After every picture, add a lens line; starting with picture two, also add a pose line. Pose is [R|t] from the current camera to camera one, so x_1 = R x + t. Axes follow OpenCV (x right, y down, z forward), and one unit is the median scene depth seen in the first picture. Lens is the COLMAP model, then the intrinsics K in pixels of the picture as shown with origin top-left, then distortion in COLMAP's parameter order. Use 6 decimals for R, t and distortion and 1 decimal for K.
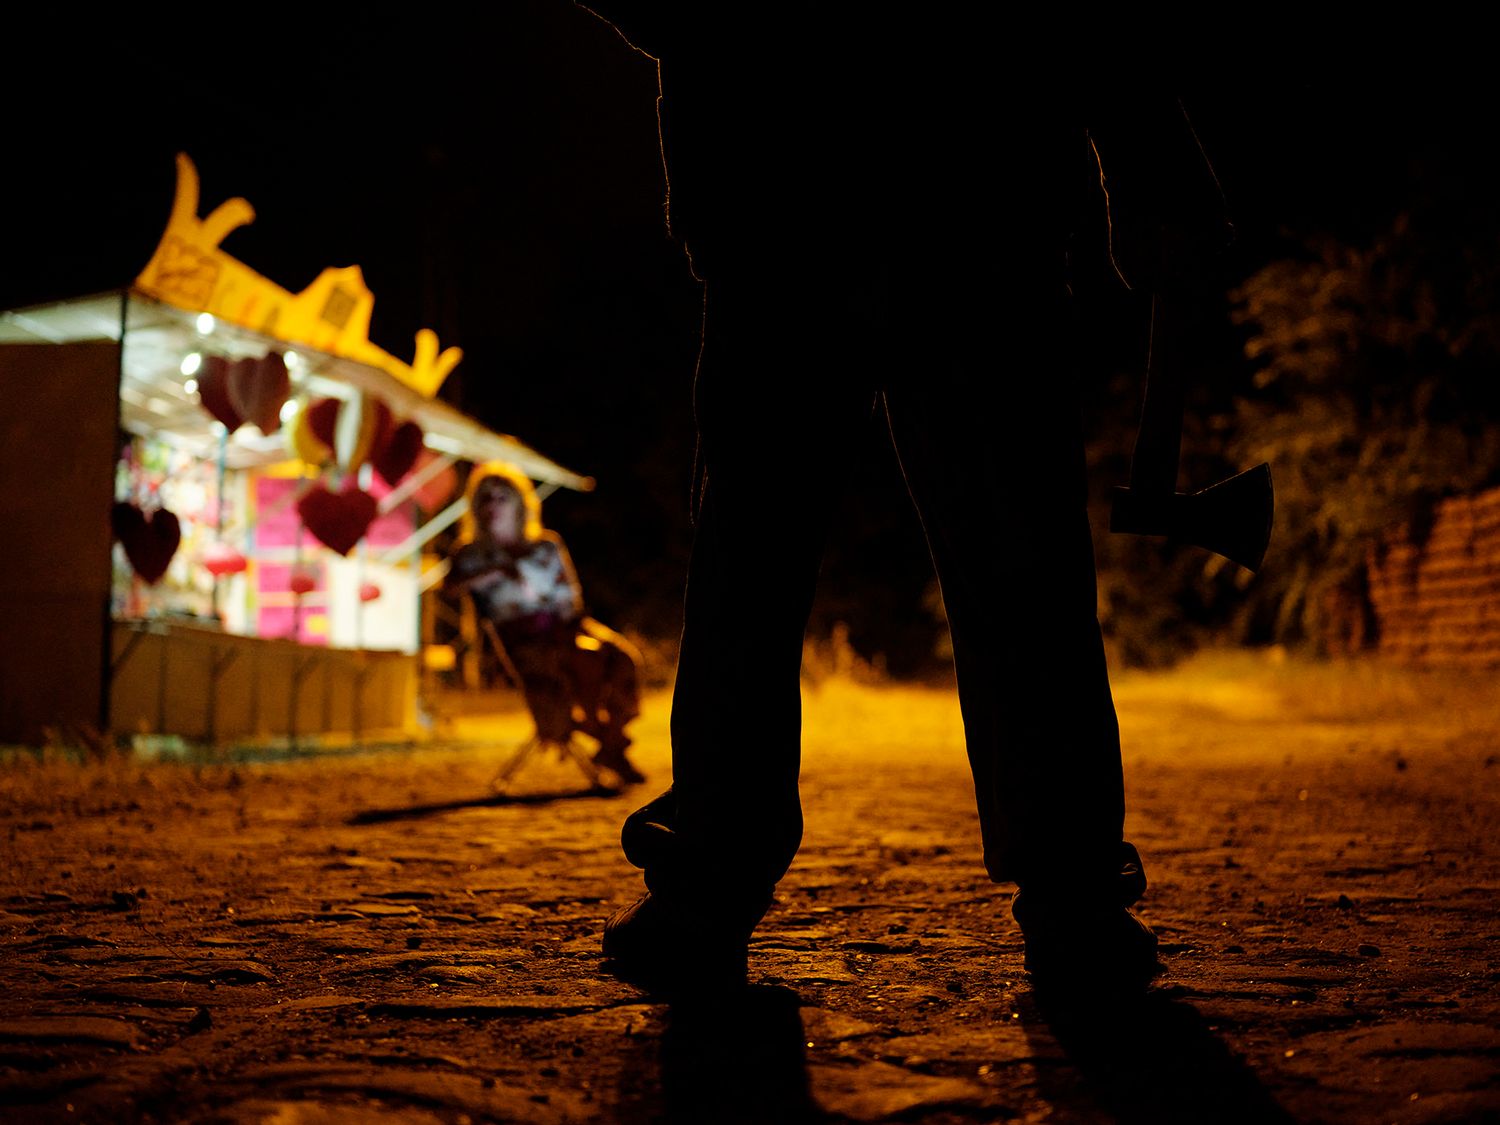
lens RADIAL K [[2190.7, 0, 752.8], [0, 2190.7, 560.7], [0, 0, 1]] dist [0.219633, 0.000000]
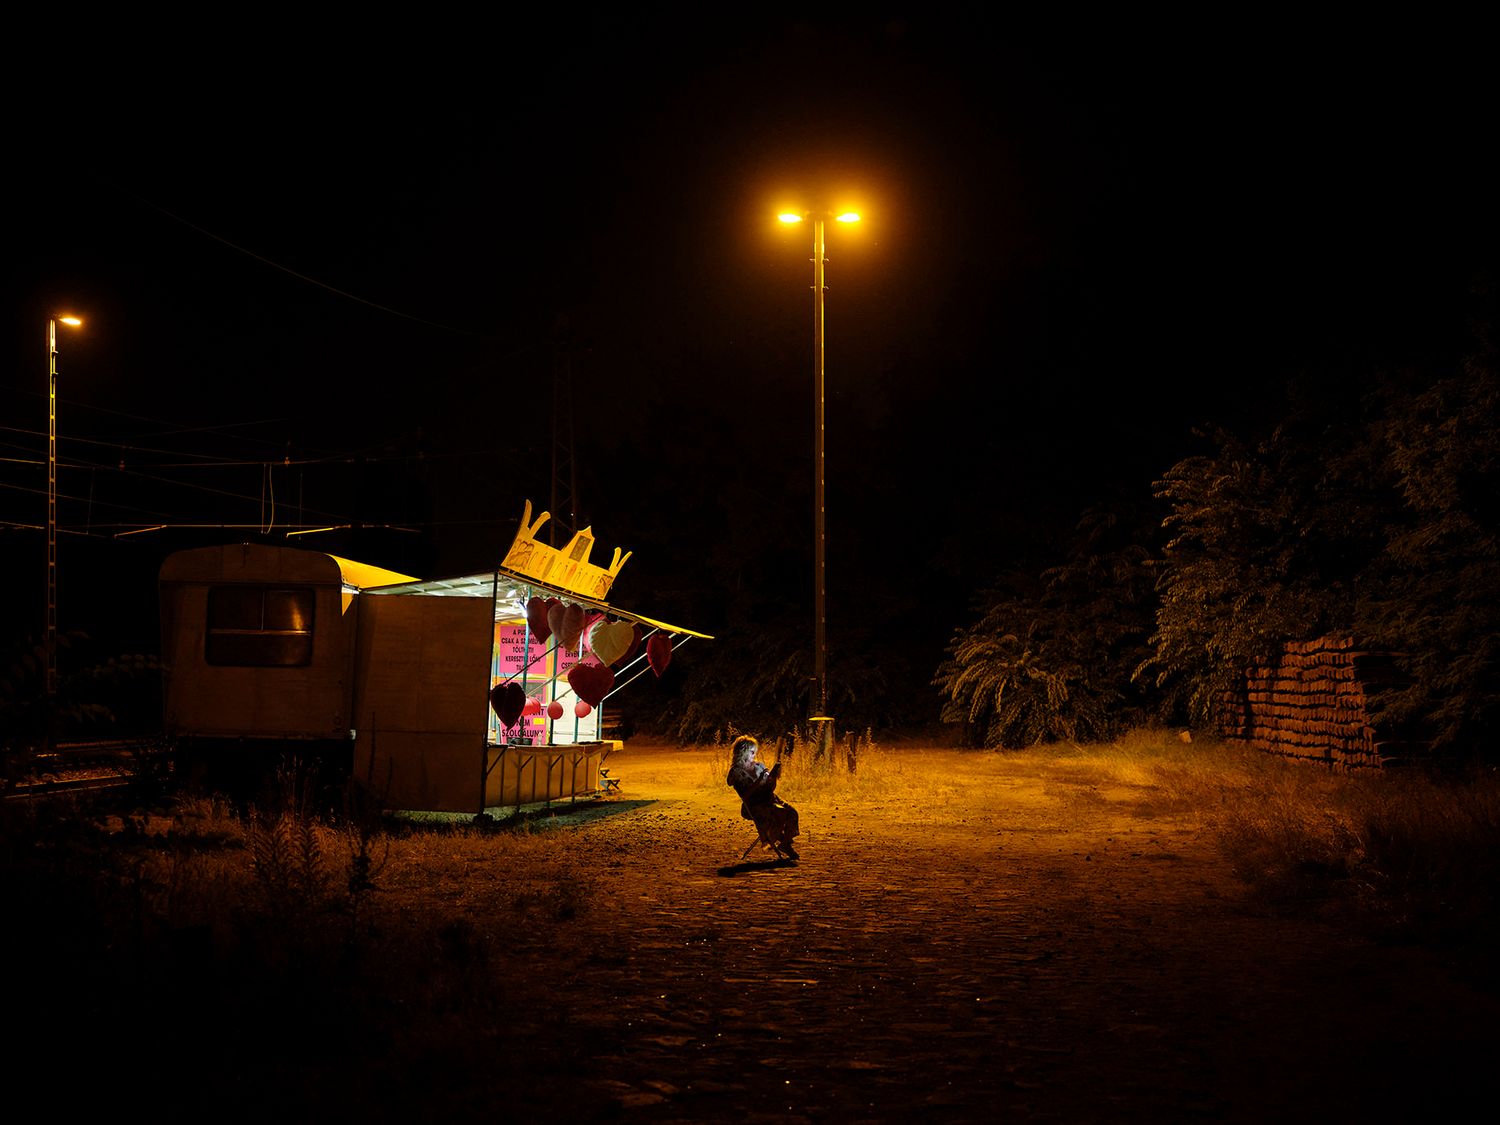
lens RADIAL K [[2190.7, 0, 747.3], [0, 2190.7, 563.9], [0, 0, 1]] dist [0.219633, 0.000000]
pose [[0.999605, 0.024350, -0.014012, -0.021093], [-0.024367, 0.999703, -0.001028, -0.064646], [0.013983, 0.001369, 0.999901, -0.429105]]
